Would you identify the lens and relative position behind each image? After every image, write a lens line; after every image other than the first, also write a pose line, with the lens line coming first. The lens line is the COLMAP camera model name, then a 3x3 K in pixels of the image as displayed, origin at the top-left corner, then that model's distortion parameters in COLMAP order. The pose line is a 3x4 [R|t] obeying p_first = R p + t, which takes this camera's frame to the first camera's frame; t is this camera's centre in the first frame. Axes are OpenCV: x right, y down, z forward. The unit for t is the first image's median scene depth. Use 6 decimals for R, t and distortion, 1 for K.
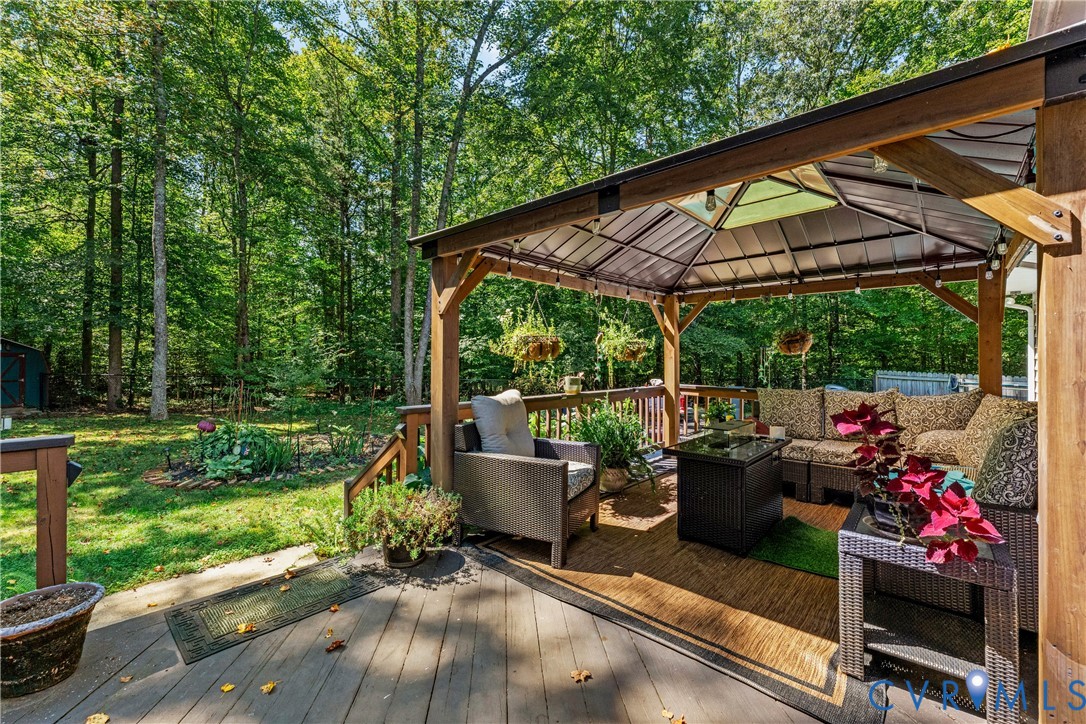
lens RADIAL K [[448.5, 0, 549.1], [0, 448.5, 353.3], [0, 0, 1]] dist [-0.003495, 0.001289]
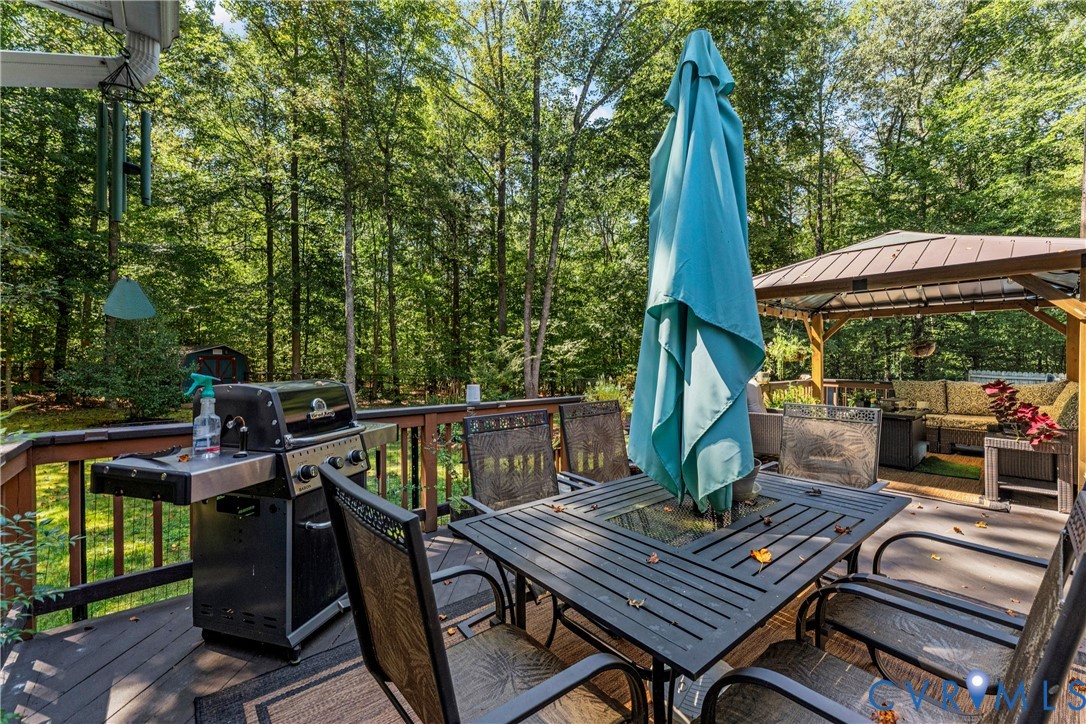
lens RADIAL K [[448.5, 0, 538.8], [0, 448.5, 361.6], [0, 0, 1]] dist [-0.003495, 0.001289]
pose [[0.992727, -0.001607, -0.120378, -0.587145], [0.003541, 0.999868, 0.015849, -0.010667], [0.120336, -0.016160, 0.992602, -0.670940]]
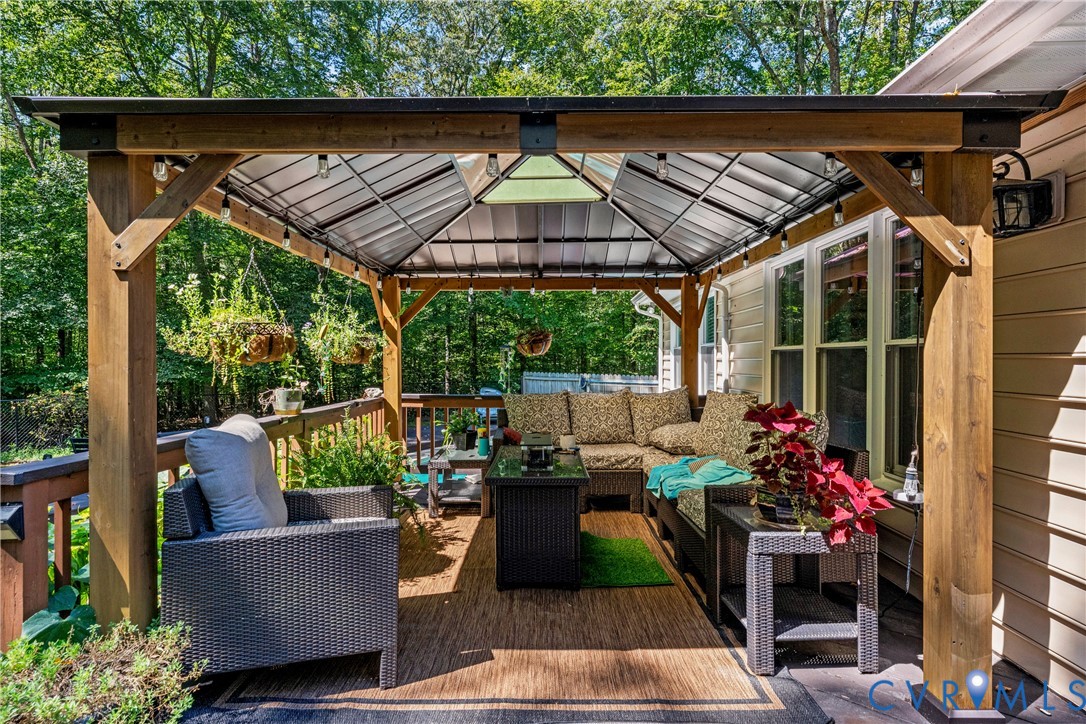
lens RADIAL K [[550.9, 0, 538.7], [0, 550.9, 365.4], [0, 0, 1]] dist [-0.001520, 0.000881]
pose [[0.749446, -0.009098, 0.662003, -0.229712], [-0.003961, 0.999826, 0.018225, 0.002882], [-0.662054, -0.016280, 0.749279, 0.187630]]
